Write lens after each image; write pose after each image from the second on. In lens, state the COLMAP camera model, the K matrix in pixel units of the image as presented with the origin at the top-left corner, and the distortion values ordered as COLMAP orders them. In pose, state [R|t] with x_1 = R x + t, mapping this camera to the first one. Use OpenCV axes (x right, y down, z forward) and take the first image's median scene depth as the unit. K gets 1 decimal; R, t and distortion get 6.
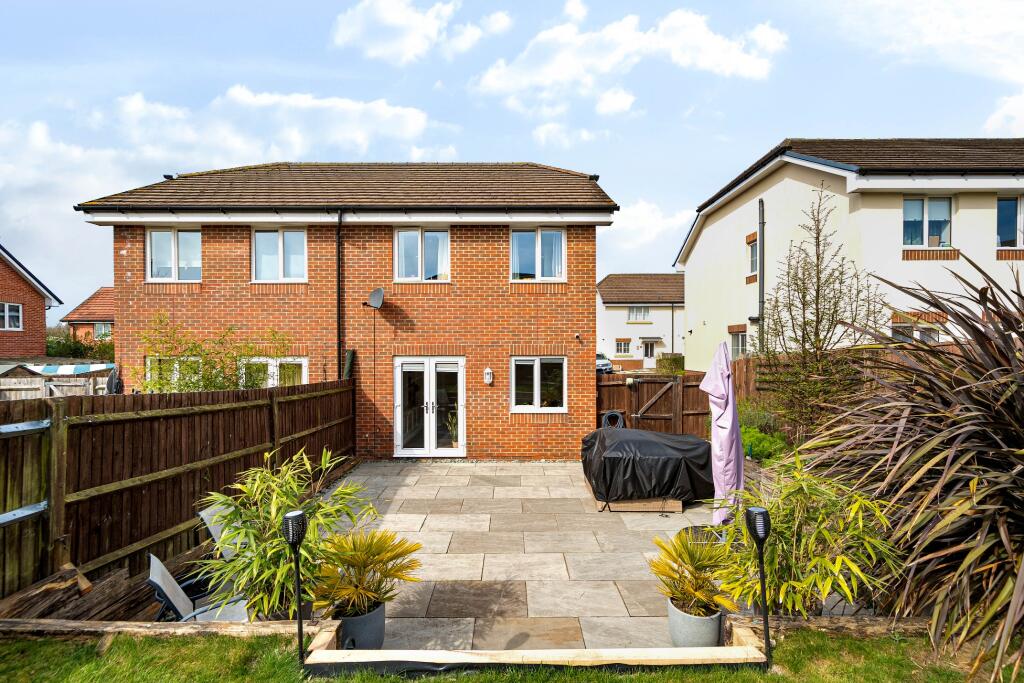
lens RADIAL K [[443.5, 0, 511.9], [0, 443.5, 343.5], [0, 0, 1]] dist [-0.000404, 0.000323]
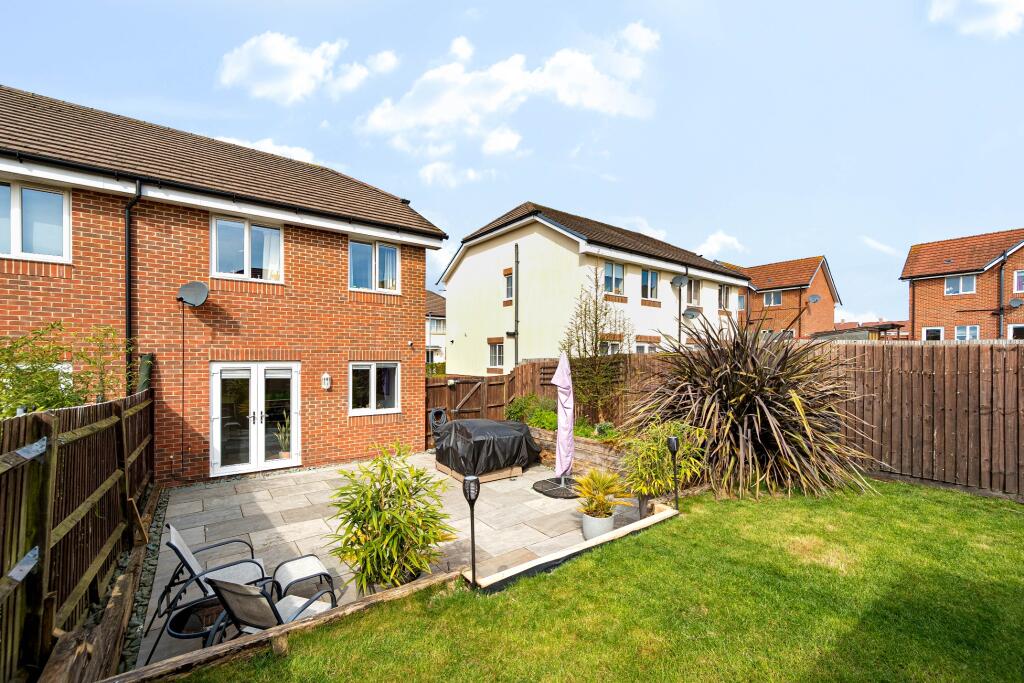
lens RADIAL K [[426.8, 0, 505.7], [0, 426.8, 350.7], [0, 0, 1]] dist [-0.001481, 0.000165]
pose [[0.805533, 0.014167, 0.592381, -0.296384], [-0.013585, 0.999893, -0.005440, 0.003746], [-0.592395, -0.003666, 0.805639, -0.018281]]
